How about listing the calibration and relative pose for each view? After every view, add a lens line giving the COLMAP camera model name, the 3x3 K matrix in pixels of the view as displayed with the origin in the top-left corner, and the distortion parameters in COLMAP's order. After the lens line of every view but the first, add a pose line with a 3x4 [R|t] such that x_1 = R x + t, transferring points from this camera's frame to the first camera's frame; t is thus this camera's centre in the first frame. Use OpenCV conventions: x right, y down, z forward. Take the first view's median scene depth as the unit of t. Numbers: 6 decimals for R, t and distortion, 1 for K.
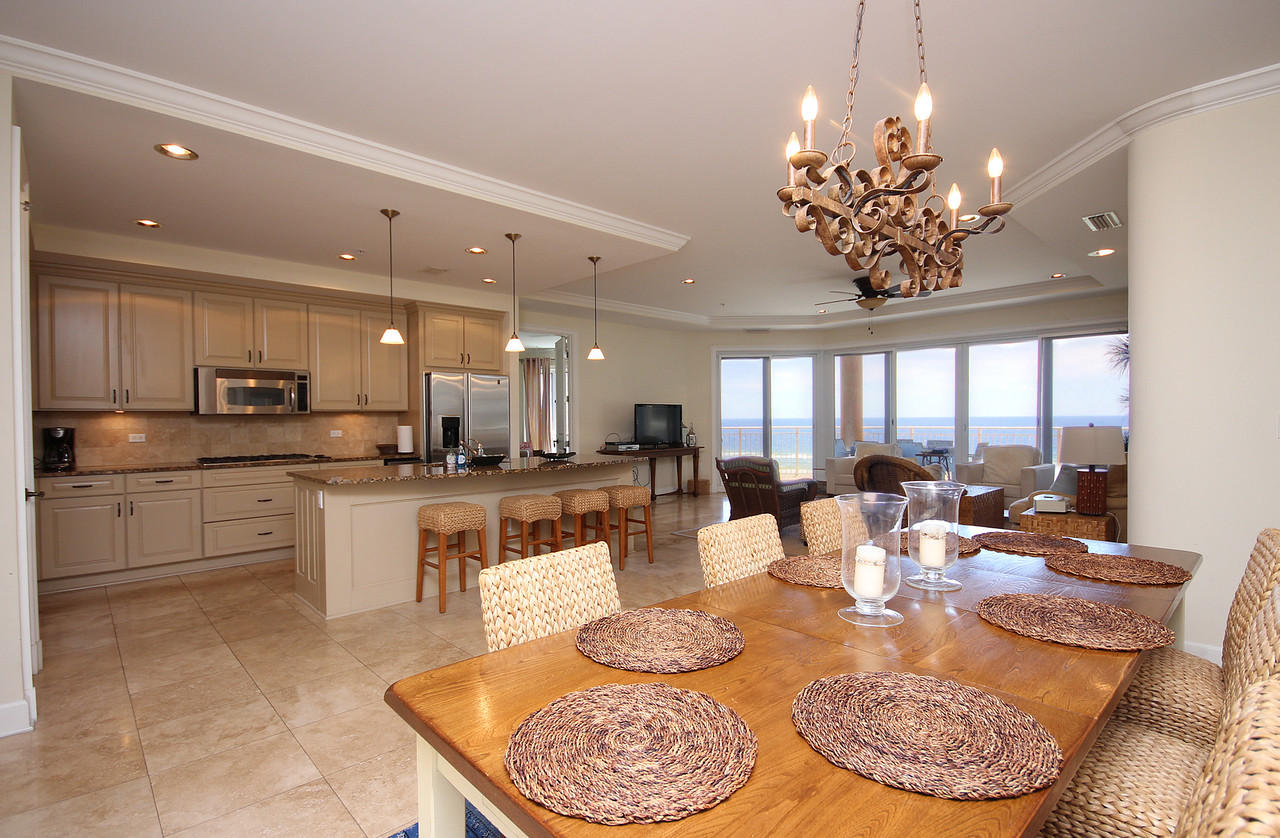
lens RADIAL K [[600.0, 0, 645.2], [0, 600.0, 426.2], [0, 0, 1]] dist [-0.002697, -0.000693]
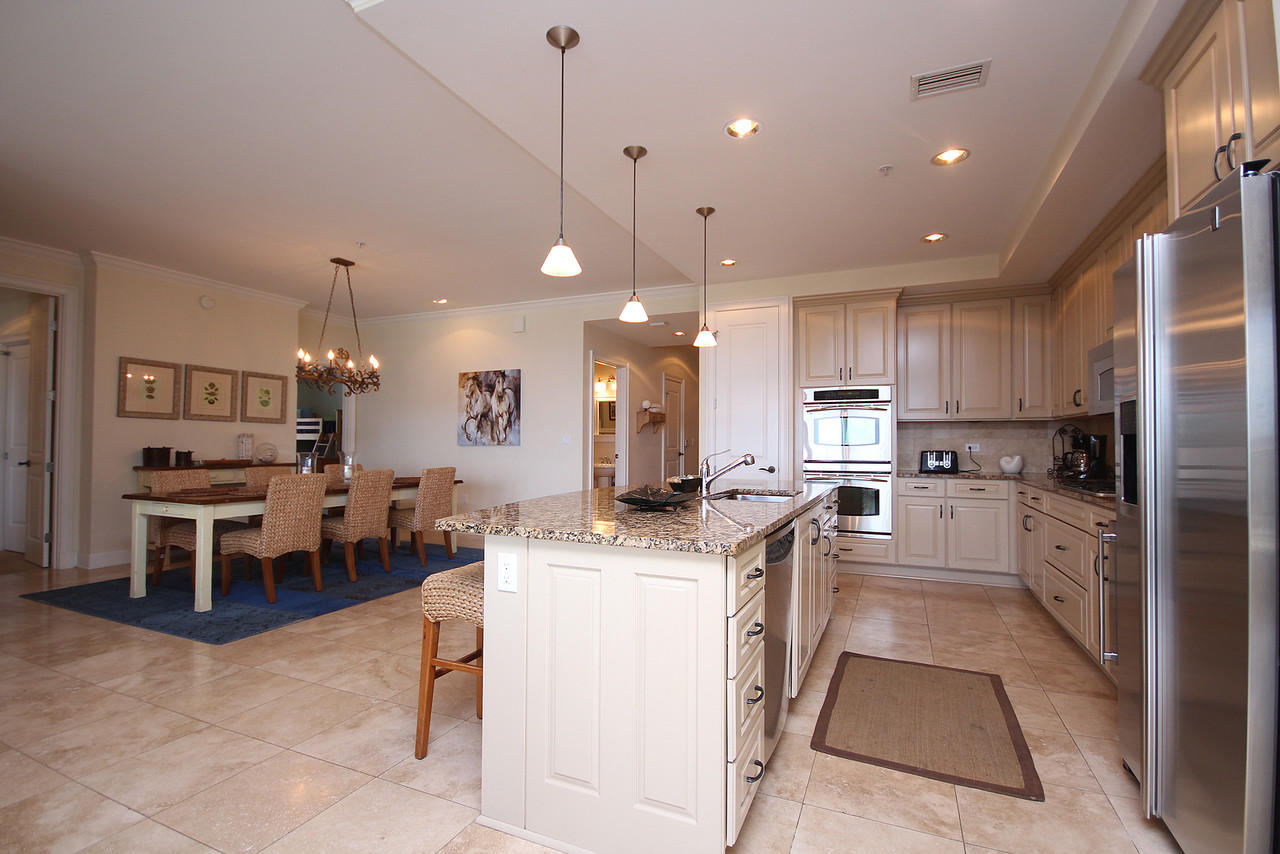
lens RADIAL K [[587.4, 0, 635.0], [0, 587.4, 433.1], [0, 0, 1]] dist [-0.004505, -0.000910]
pose [[-0.926129, -0.002878, -0.377195, 0.025025], [-0.003071, 0.999995, -0.000090, 0.002176], [0.377193, 0.001075, -0.926134, 1.391720]]
